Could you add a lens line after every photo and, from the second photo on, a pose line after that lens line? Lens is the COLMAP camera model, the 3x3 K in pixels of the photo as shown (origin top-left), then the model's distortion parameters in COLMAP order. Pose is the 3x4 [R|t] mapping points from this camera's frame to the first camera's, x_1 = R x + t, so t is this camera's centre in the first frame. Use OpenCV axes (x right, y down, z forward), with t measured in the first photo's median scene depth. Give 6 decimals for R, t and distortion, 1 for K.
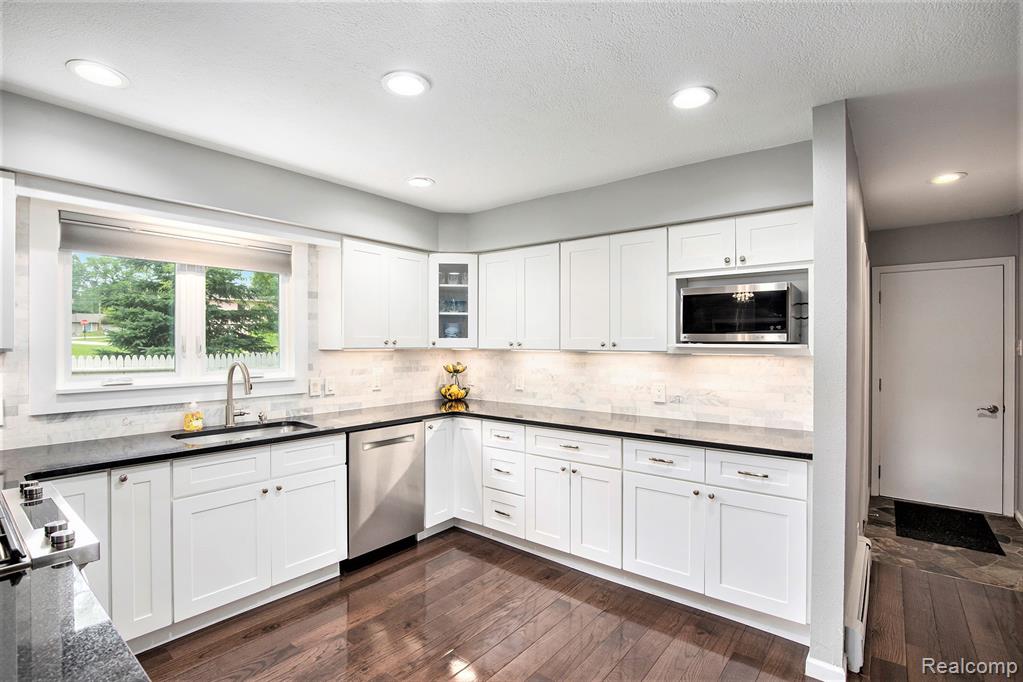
lens RADIAL K [[474.7, 0, 505.5], [0, 474.7, 343.6], [0, 0, 1]] dist [-0.043085, 0.011622]
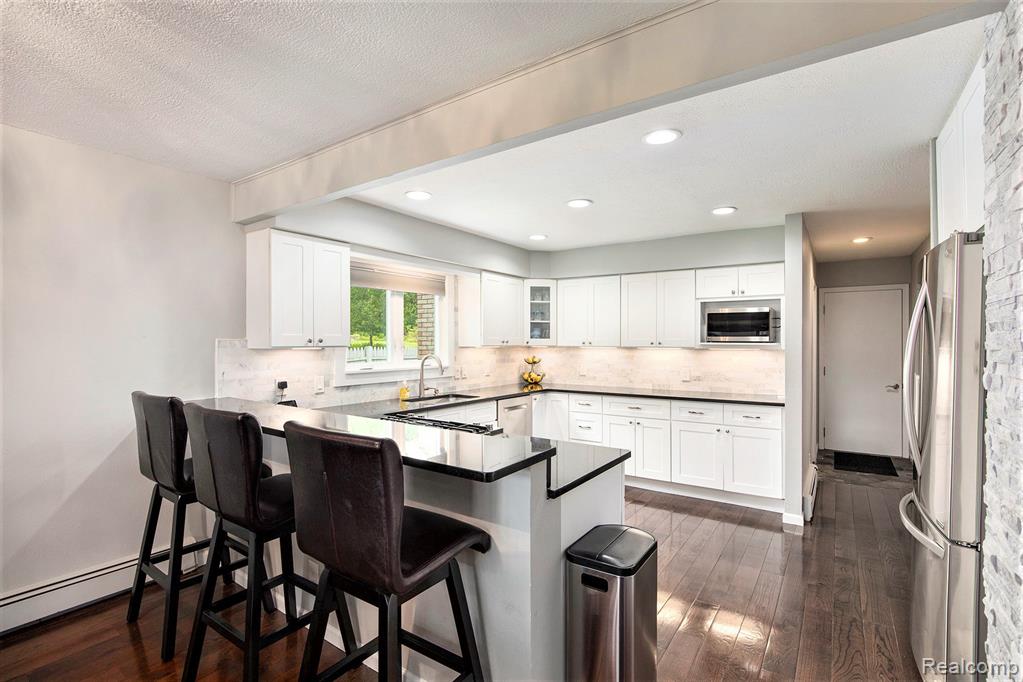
lens RADIAL K [[478.5, 0, 508.9], [0, 478.5, 340.9], [0, 0, 1]] dist [-0.029197, 0.000933]
pose [[0.996804, -0.000951, 0.079878, -0.378973], [0.001198, 0.999995, -0.003045, -0.000850], [-0.079874, 0.003131, 0.996800, -0.511141]]
